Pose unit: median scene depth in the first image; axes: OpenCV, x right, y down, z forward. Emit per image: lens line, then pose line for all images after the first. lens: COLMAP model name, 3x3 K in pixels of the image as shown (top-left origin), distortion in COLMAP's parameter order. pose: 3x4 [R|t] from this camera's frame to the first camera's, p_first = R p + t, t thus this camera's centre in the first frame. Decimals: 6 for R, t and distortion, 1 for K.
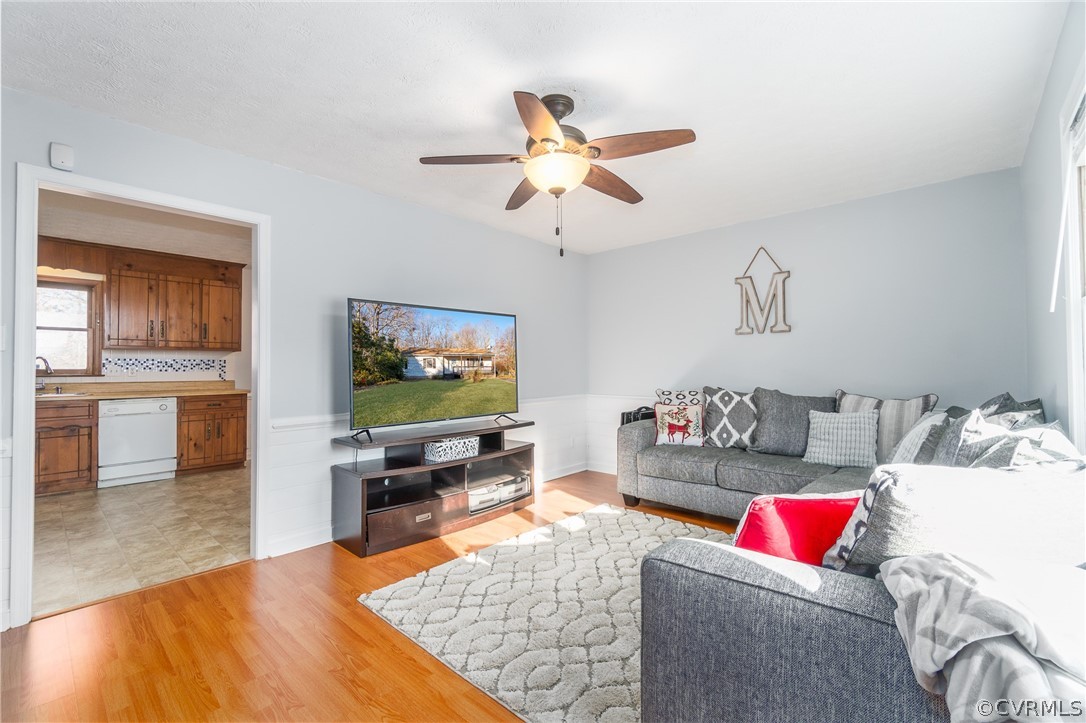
lens RADIAL K [[465.1, 0, 538.2], [0, 465.1, 360.6], [0, 0, 1]] dist [-0.000012, 0.000047]
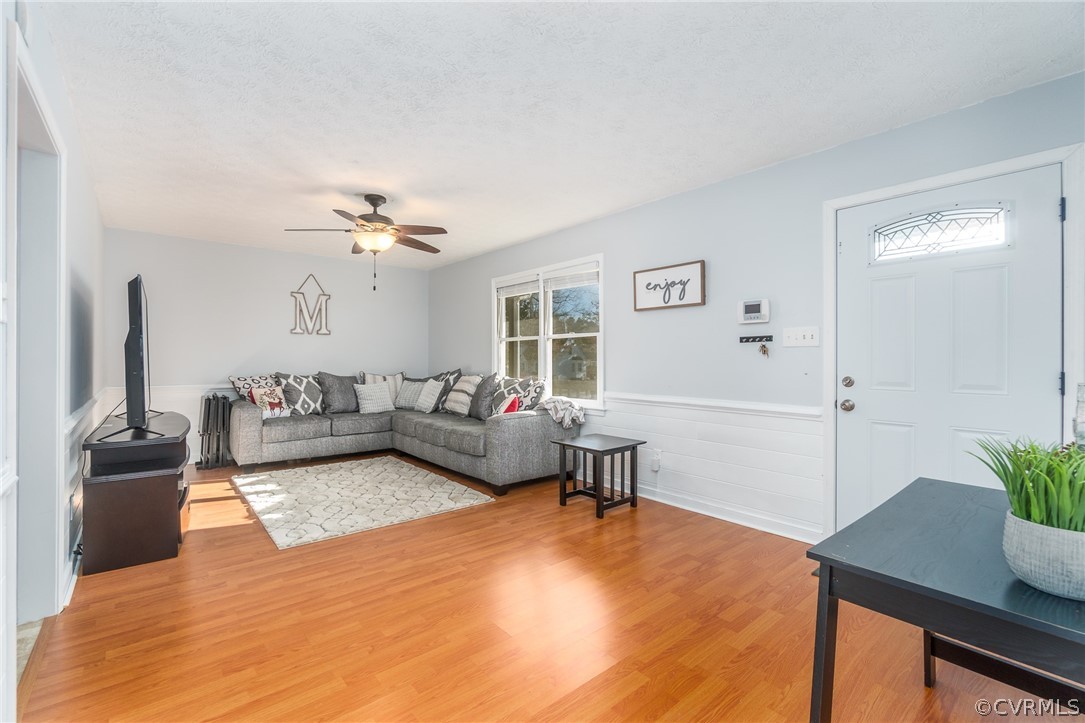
lens RADIAL K [[464.7, 0, 537.7], [0, 464.7, 360.6], [0, 0, 1]] dist [-0.000012, 0.000047]
pose [[0.134834, 0.001905, 0.990866, -0.704249], [-0.021733, 0.999763, 0.001035, 0.004987], [-0.990630, -0.021674, 0.134844, 0.090290]]
